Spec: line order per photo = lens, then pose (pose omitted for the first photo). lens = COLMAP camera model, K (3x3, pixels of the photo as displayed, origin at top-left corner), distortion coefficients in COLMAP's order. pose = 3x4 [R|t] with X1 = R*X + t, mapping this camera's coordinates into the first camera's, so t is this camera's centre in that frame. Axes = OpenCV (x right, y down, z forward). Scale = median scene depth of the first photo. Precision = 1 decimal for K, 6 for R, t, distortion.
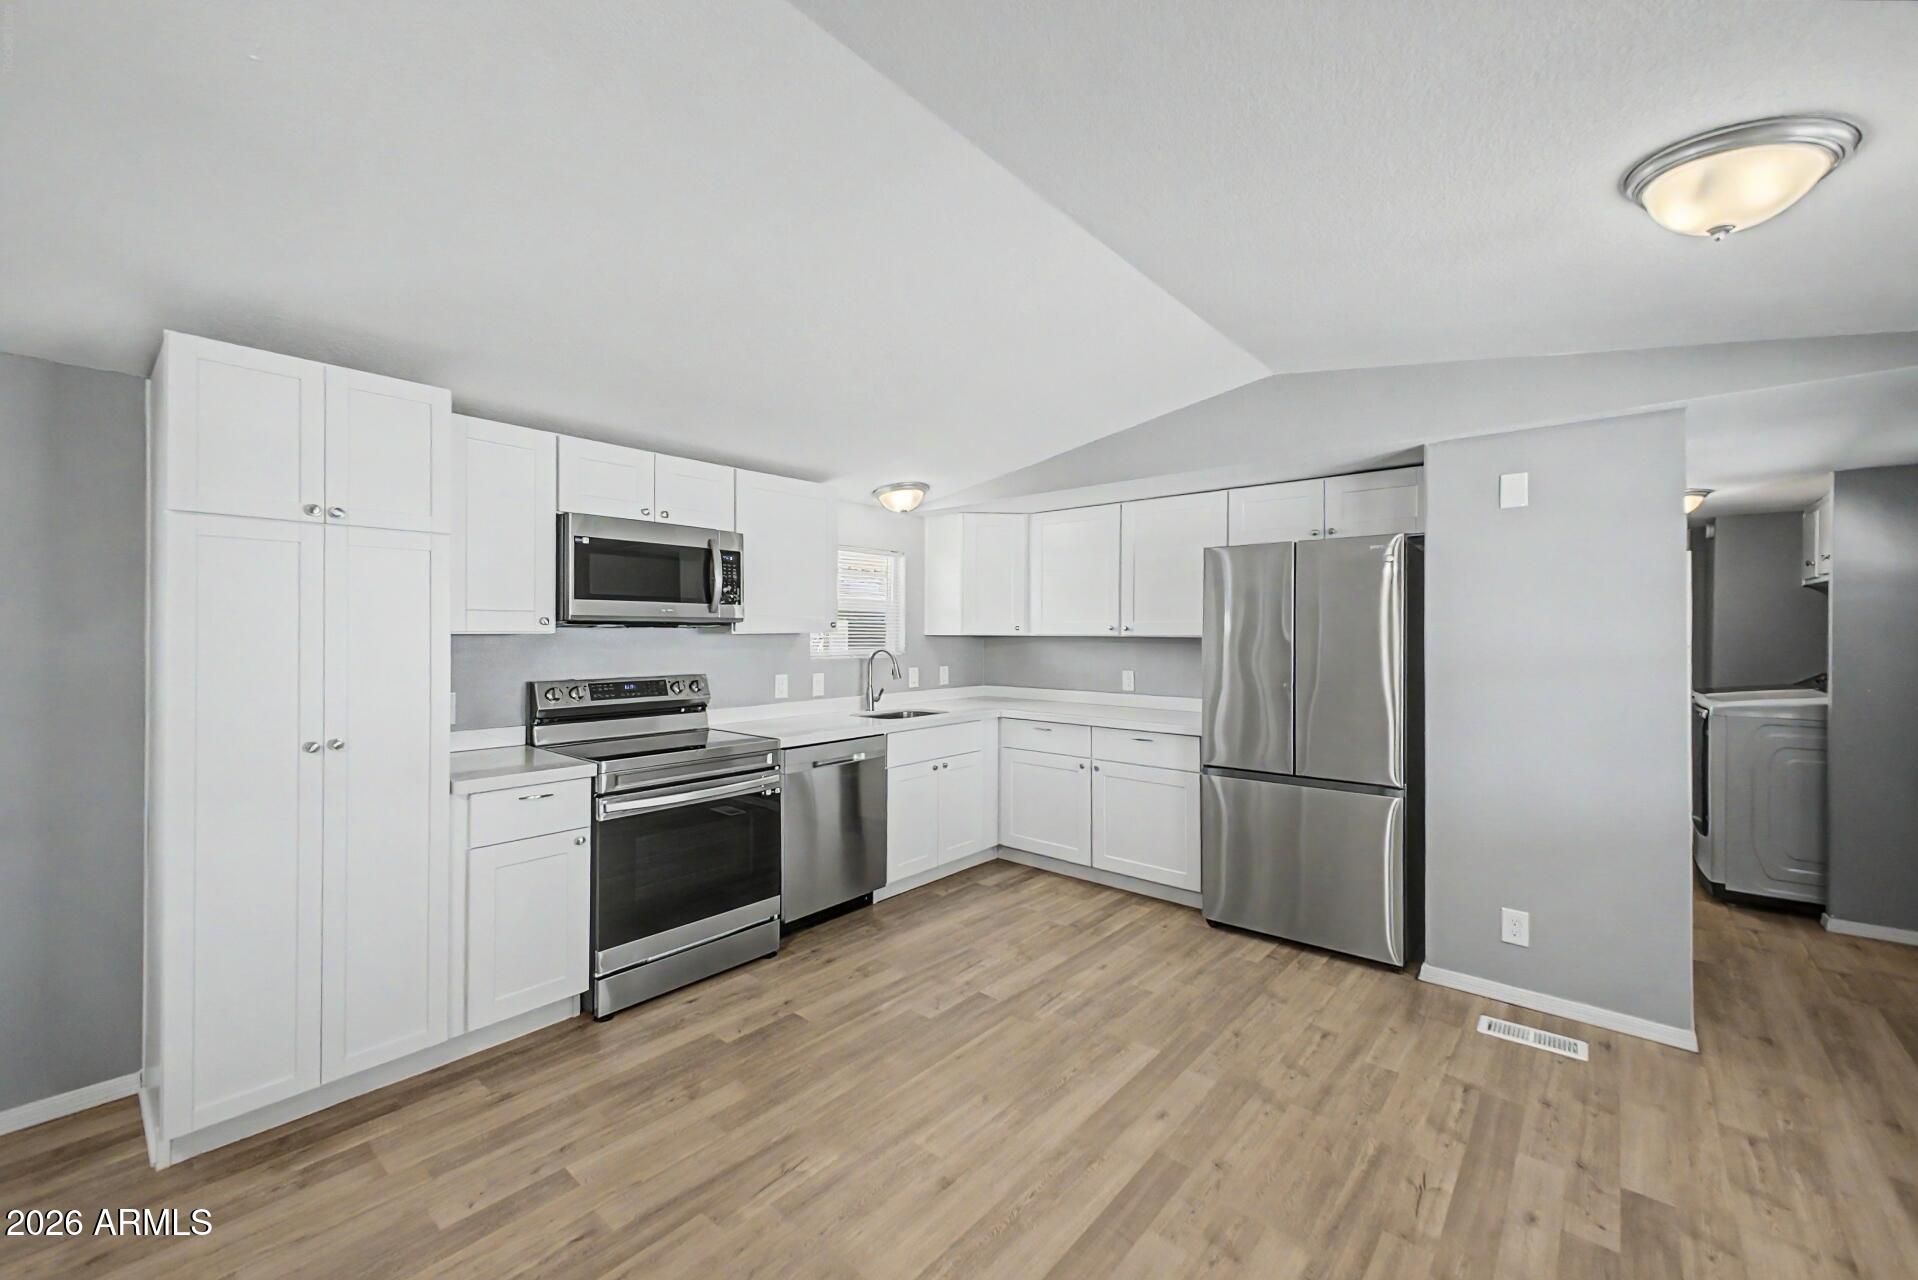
lens RADIAL K [[750.1, 0, 963.8], [0, 750.1, 628.2], [0, 0, 1]] dist [0.017121, -0.003457]
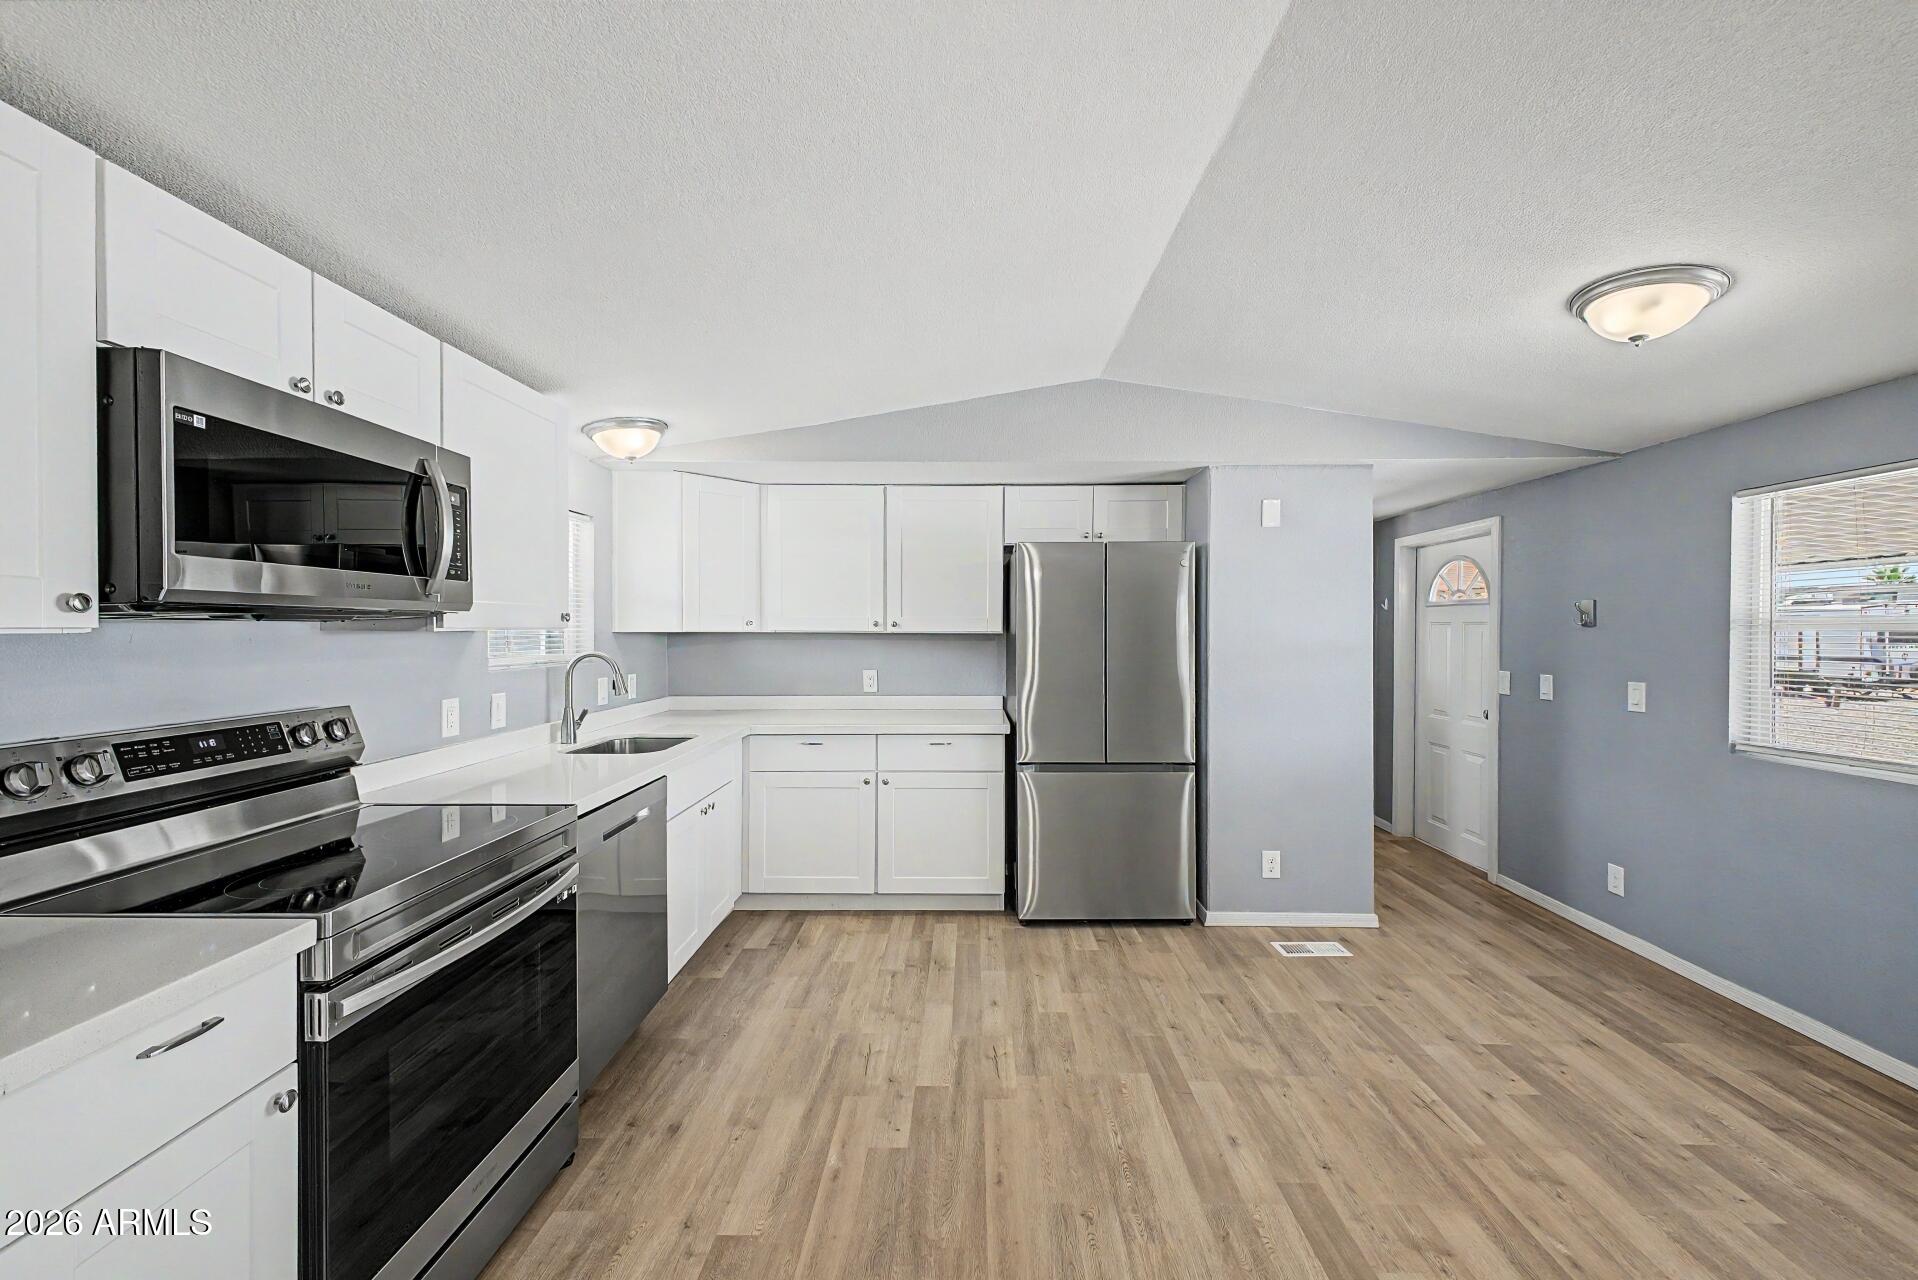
lens RADIAL K [[750.1, 0, 963.1], [0, 750.1, 634.1], [0, 0, 1]] dist [0.017121, -0.003457]
pose [[0.768827, -0.006257, 0.639426, -0.398723], [-0.003503, 0.999896, 0.013998, -0.000045], [-0.639447, -0.013002, 0.768725, 0.332582]]
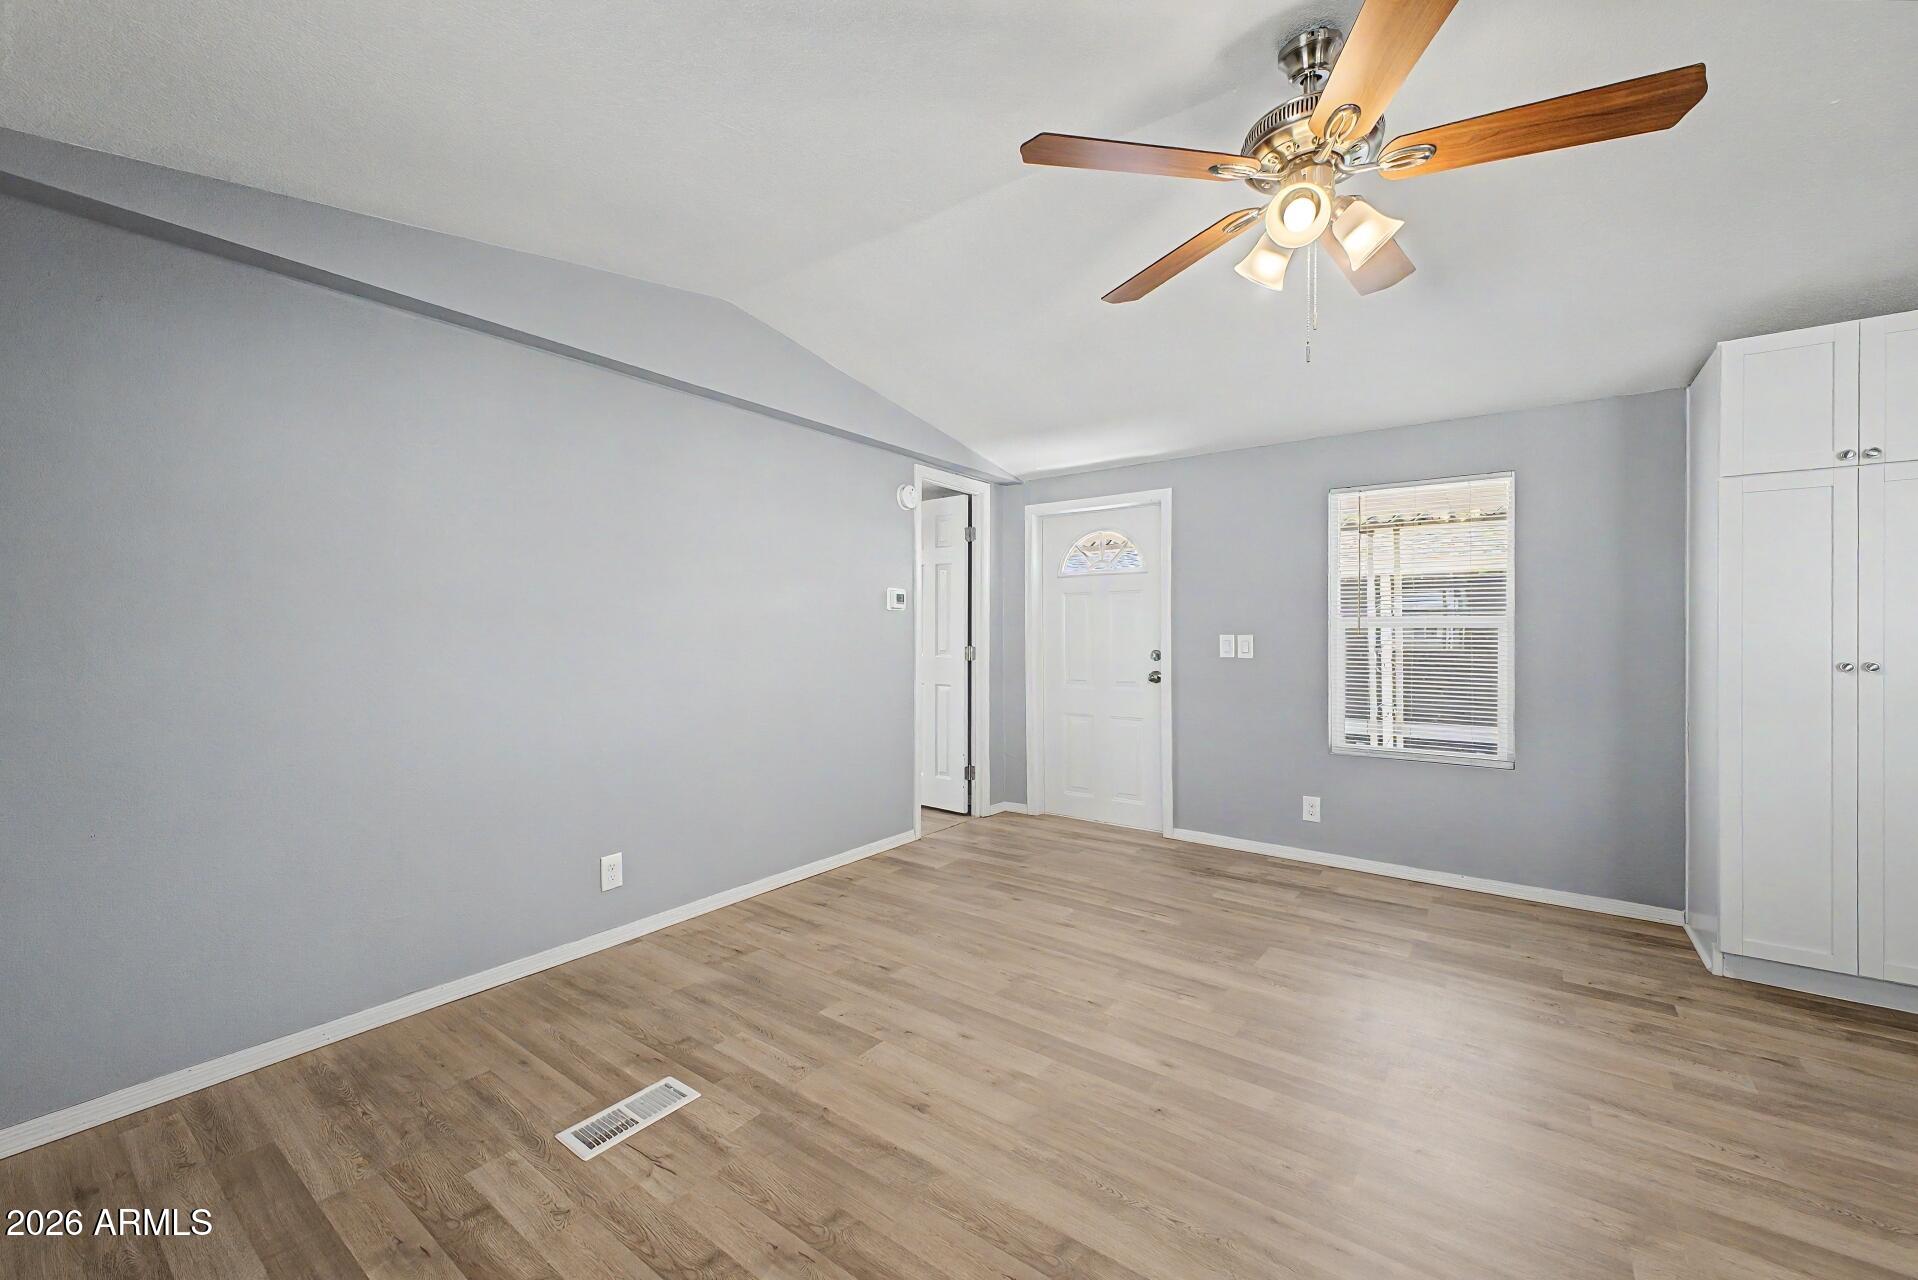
lens RADIAL K [[750.1, 0, 968.2], [0, 750.1, 640.9], [0, 0, 1]] dist [0.017121, -0.003457]
pose [[0.080912, 0.007164, -0.996696, 0.099355], [0.008951, 0.999929, 0.007914, 0.062903], [0.996681, -0.009562, 0.080842, -0.244647]]
